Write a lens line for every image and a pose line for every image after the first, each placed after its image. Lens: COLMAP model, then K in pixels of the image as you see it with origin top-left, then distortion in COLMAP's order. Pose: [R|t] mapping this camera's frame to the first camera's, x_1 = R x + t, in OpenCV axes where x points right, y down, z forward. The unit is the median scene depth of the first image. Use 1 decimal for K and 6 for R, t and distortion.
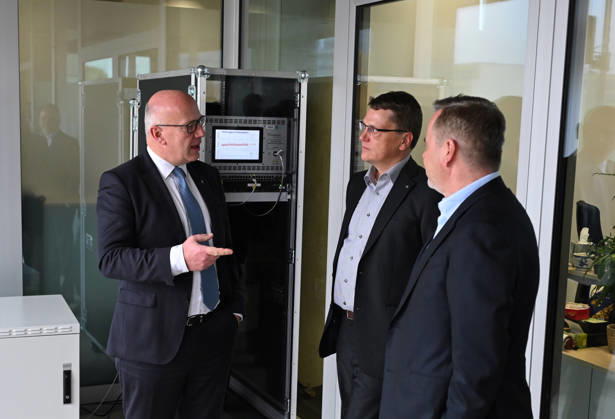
lens RADIAL K [[904.2, 0, 307.5], [0, 904.2, 209.5], [0, 0, 1]] dist [0.036792, -0.112871]
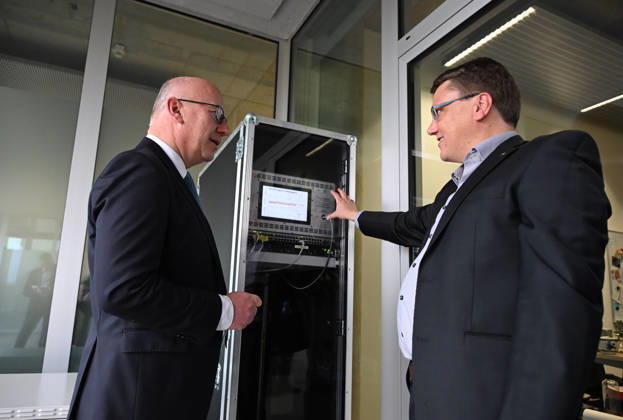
lens RADIAL K [[451.9, 0, 311.5], [0, 451.9, 210.0], [0, 0, 1]] dist [-0.023216, 0.003853]
pose [[0.999680, -0.000796, -0.025270, -0.036458], [-0.006869, 0.953358, -0.301764, 0.079879], [0.024331, 0.301841, 0.953048, 0.532981]]
